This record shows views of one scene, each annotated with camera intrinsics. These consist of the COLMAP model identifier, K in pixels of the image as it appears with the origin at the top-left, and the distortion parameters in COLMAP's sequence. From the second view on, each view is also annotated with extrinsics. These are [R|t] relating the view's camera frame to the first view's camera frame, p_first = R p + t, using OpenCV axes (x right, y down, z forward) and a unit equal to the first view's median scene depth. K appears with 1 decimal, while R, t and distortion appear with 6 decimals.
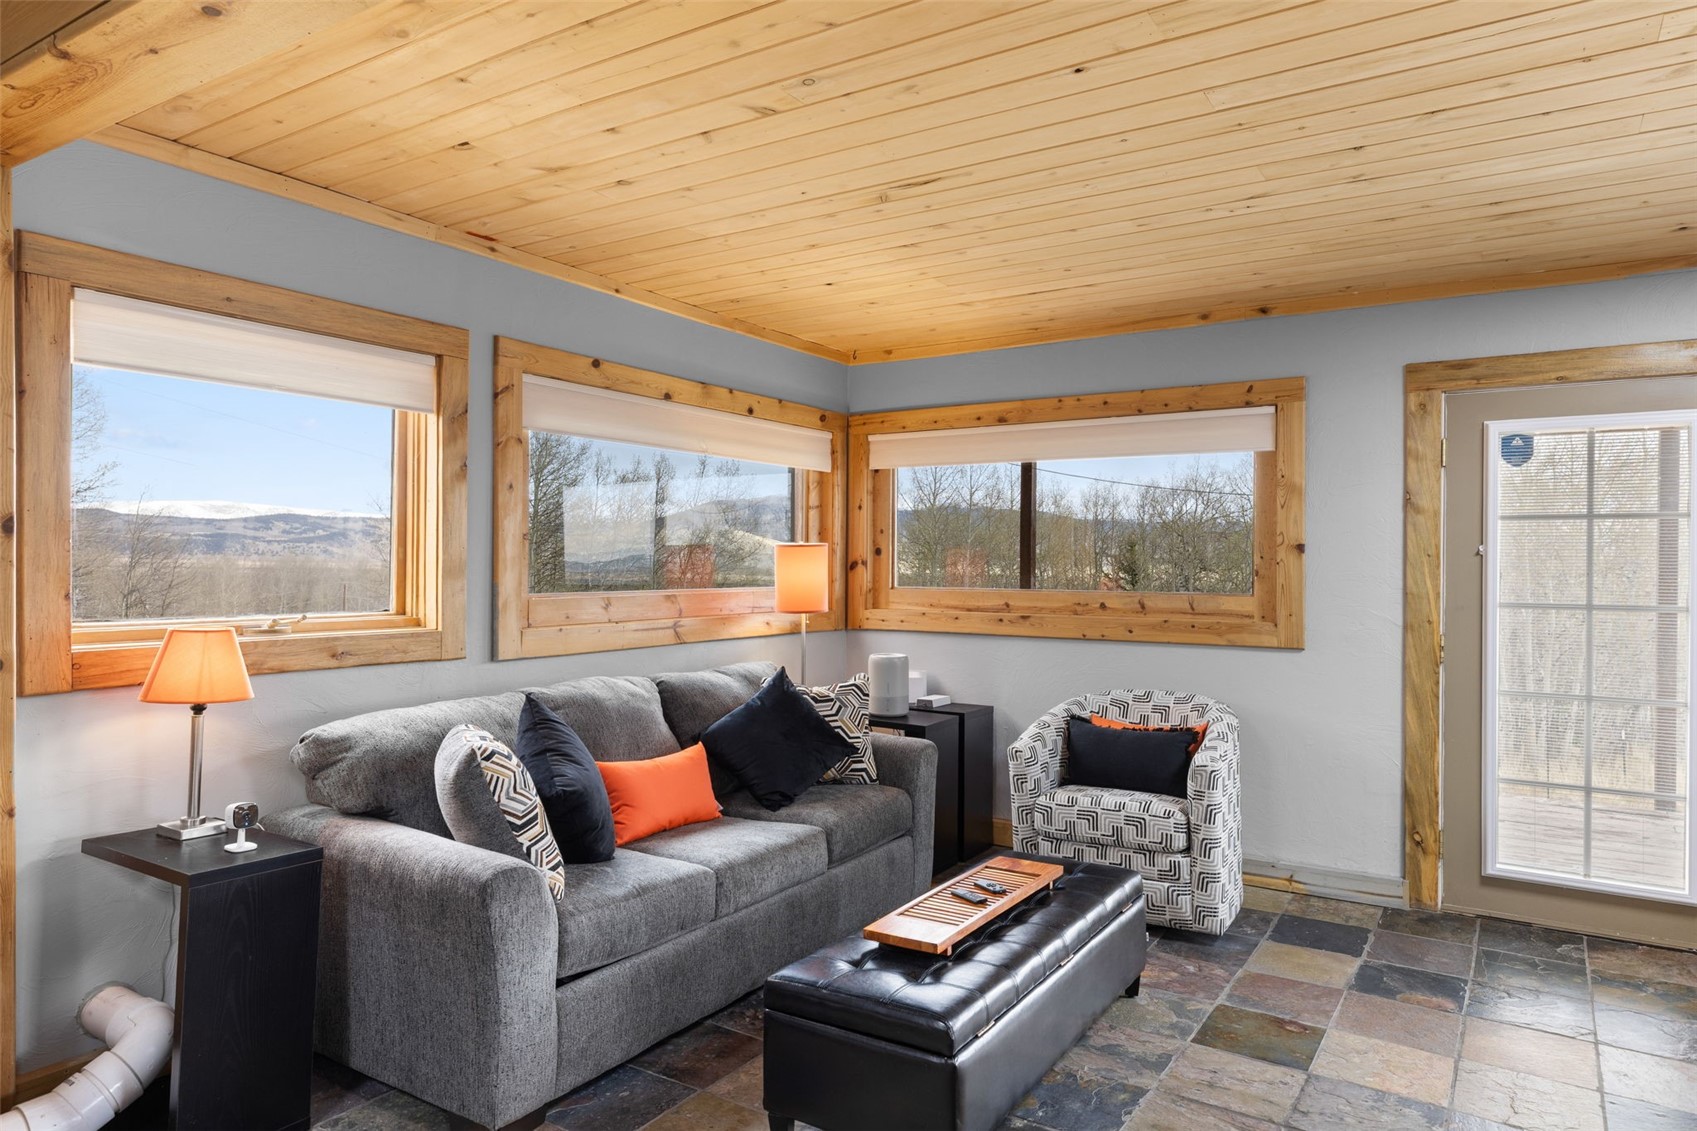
lens RADIAL K [[965.4, 0, 846.7], [0, 965.4, 560.4], [0, 0, 1]] dist [0.005004, -0.000527]
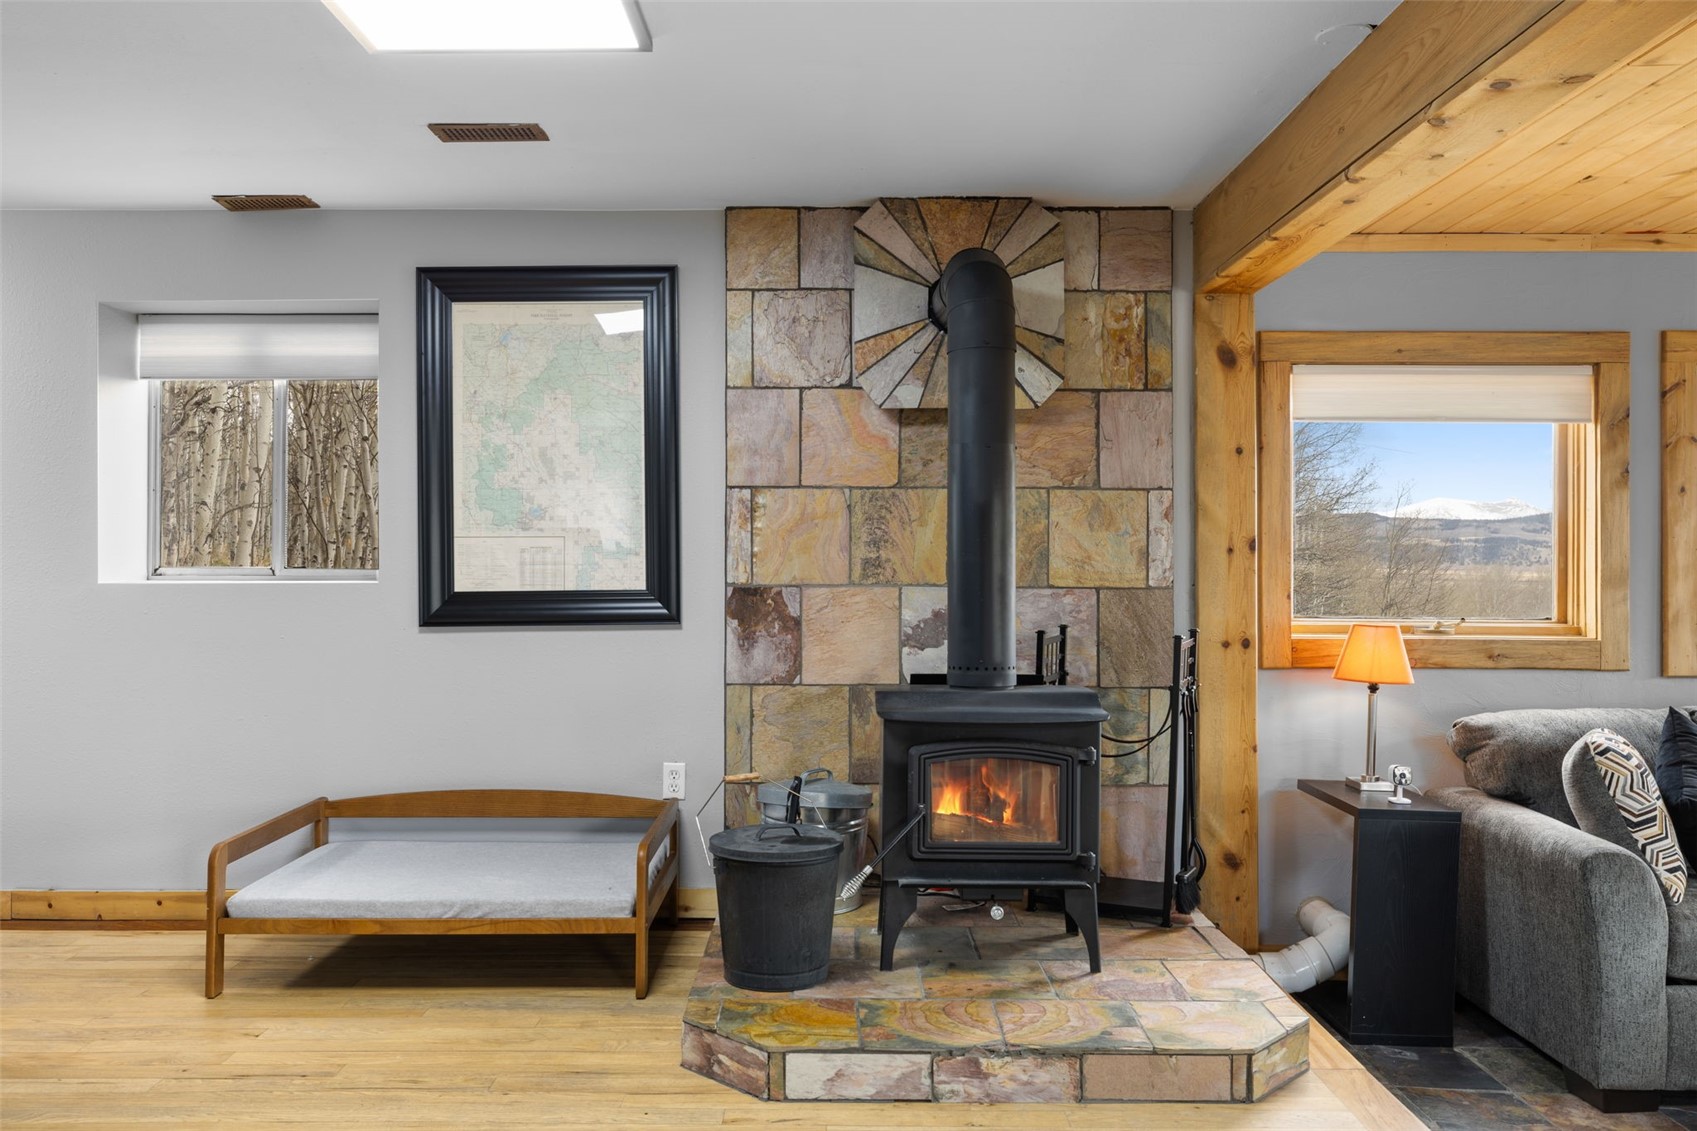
lens RADIAL K [[1239.5, 0, 848.5], [0, 1239.5, 565.5], [0, 0, 1]] dist [0.003350, 0.002801]
pose [[0.498405, -0.004866, -0.866931, 0.377768], [0.000992, 0.999987, -0.005042, 0.001987], [0.866944, 0.001653, 0.498403, -0.381642]]
